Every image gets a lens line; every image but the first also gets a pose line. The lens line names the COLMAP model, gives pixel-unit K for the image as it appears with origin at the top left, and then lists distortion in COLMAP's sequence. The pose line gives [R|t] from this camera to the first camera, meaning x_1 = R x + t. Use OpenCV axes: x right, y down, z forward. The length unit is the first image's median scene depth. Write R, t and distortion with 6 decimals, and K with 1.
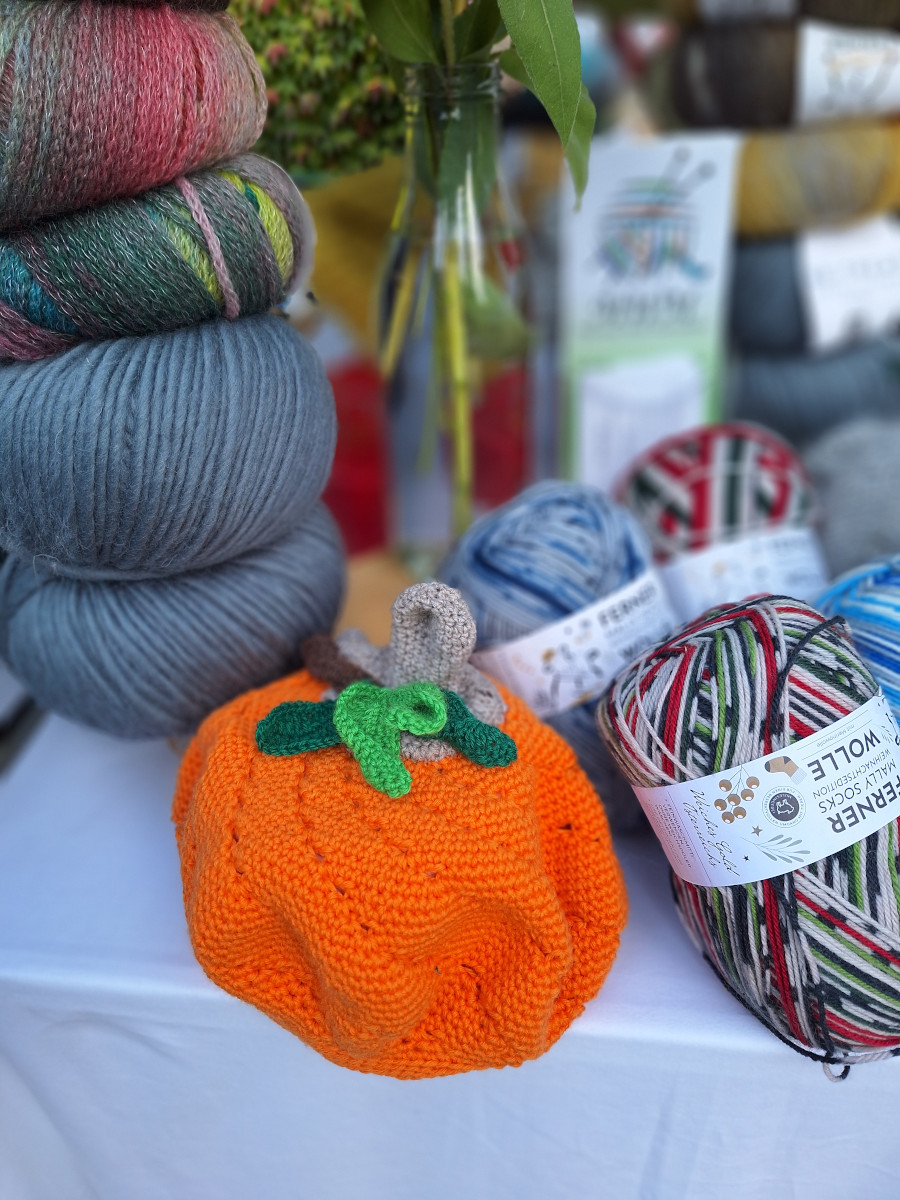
lens RADIAL K [[806.0, 0, 450.4], [0, 806.0, 597.2], [0, 0, 1]] dist [-0.022475, 0.002396]
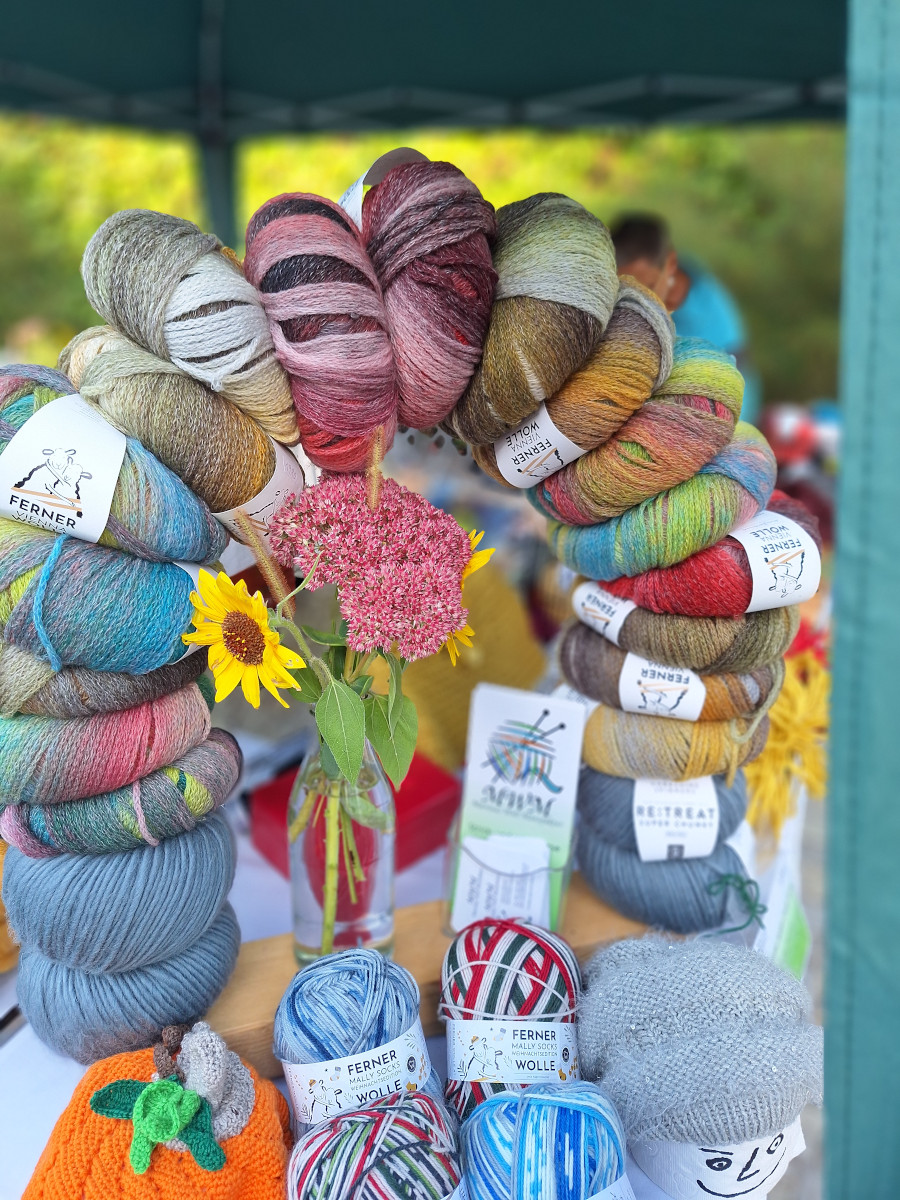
lens RADIAL K [[806.0, 0, 447.9], [0, 806.0, 603.1], [0, 0, 1]] dist [-0.022475, 0.002396]
pose [[0.956882, 0.175855, -0.231196, 0.553074], [-0.227139, 0.949110, -0.218169, -0.507262], [0.181065, 0.261276, 0.948130, -0.588979]]
